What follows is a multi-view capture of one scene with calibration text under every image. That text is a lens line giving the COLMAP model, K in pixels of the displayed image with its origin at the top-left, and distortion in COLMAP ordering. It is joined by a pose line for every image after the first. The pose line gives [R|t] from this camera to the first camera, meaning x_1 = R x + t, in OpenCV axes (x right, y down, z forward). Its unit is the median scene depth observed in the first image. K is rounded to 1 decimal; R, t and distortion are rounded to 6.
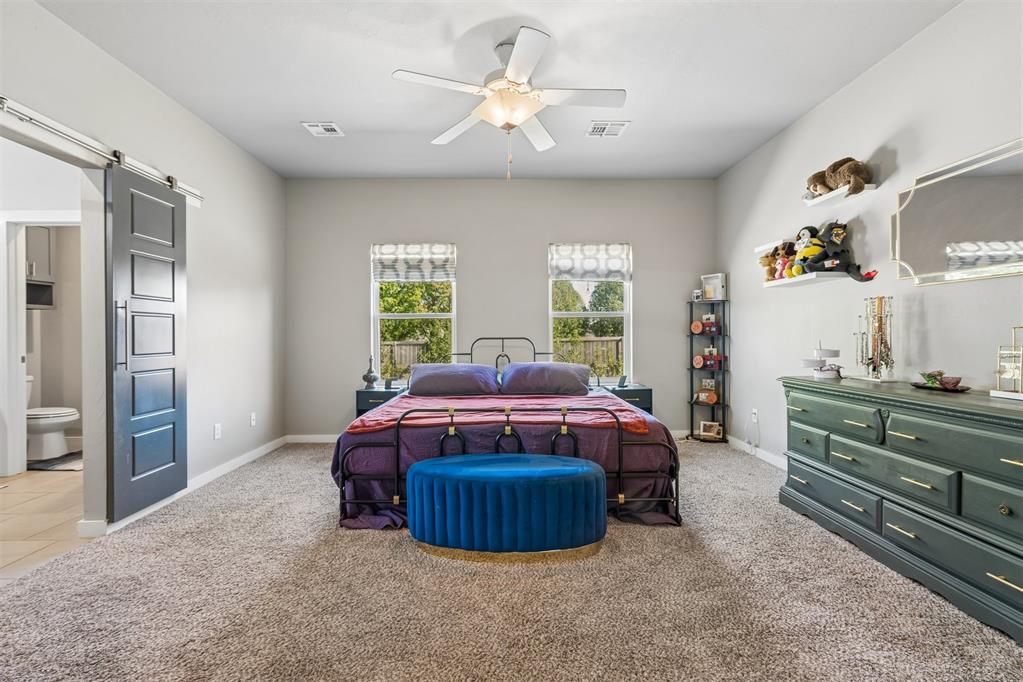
lens RADIAL K [[476.3, 0, 500.9], [0, 476.3, 344.8], [0, 0, 1]] dist [-0.004684, 0.000627]
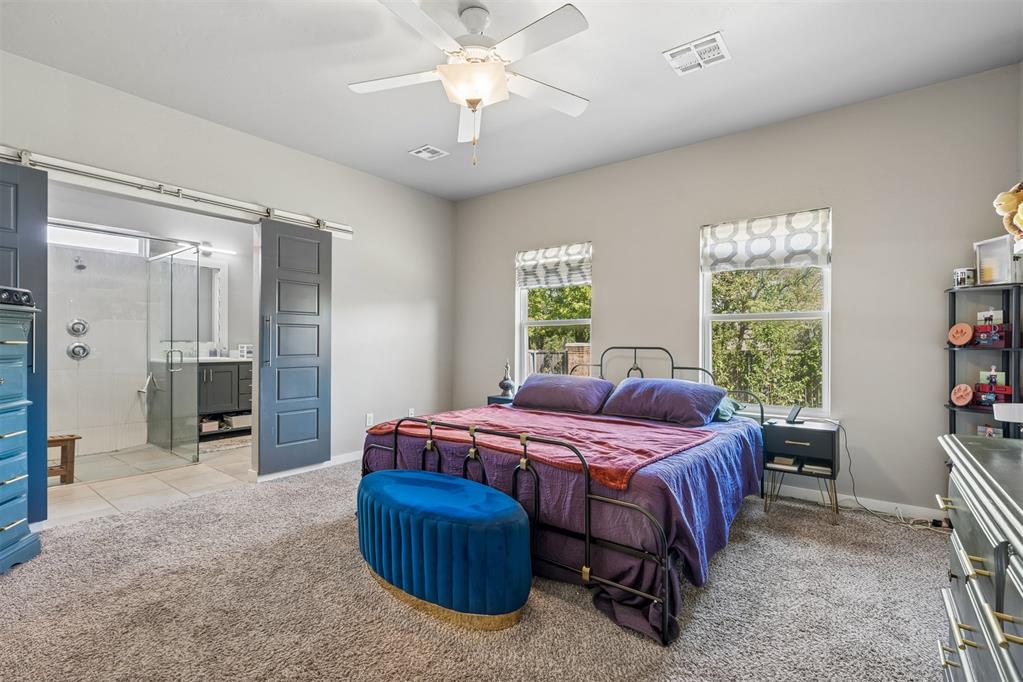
lens RADIAL K [[476.3, 0, 500.9], [0, 476.3, 344.8], [0, 0, 1]] dist [-0.004684, 0.000627]
pose [[0.771239, 0.011541, -0.636442, 0.351424], [-0.023047, 0.999686, -0.009800, -0.005388], [0.636129, 0.022226, 0.771263, 0.210513]]
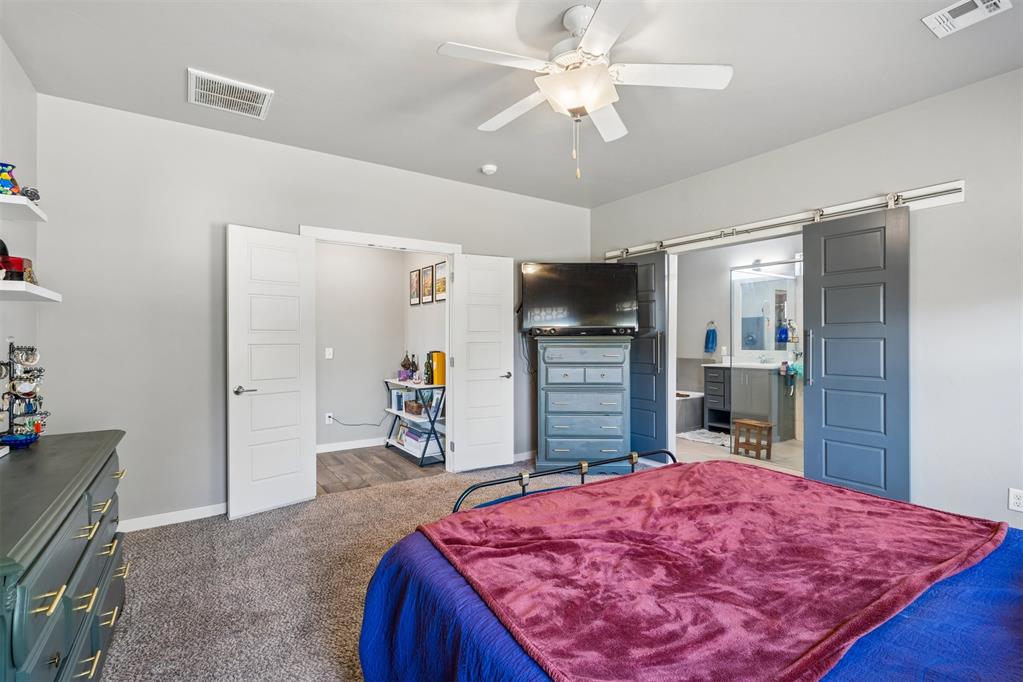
lens RADIAL K [[465.2, 0, 502.8], [0, 465.2, 339.1], [0, 0, 1]] dist [-0.001817, 0.000395]
pose [[-0.848198, 0.005484, -0.529651, 0.318416], [-0.005529, 0.999800, 0.019207, -0.049480], [0.529651, 0.019220, -0.847998, 0.930318]]
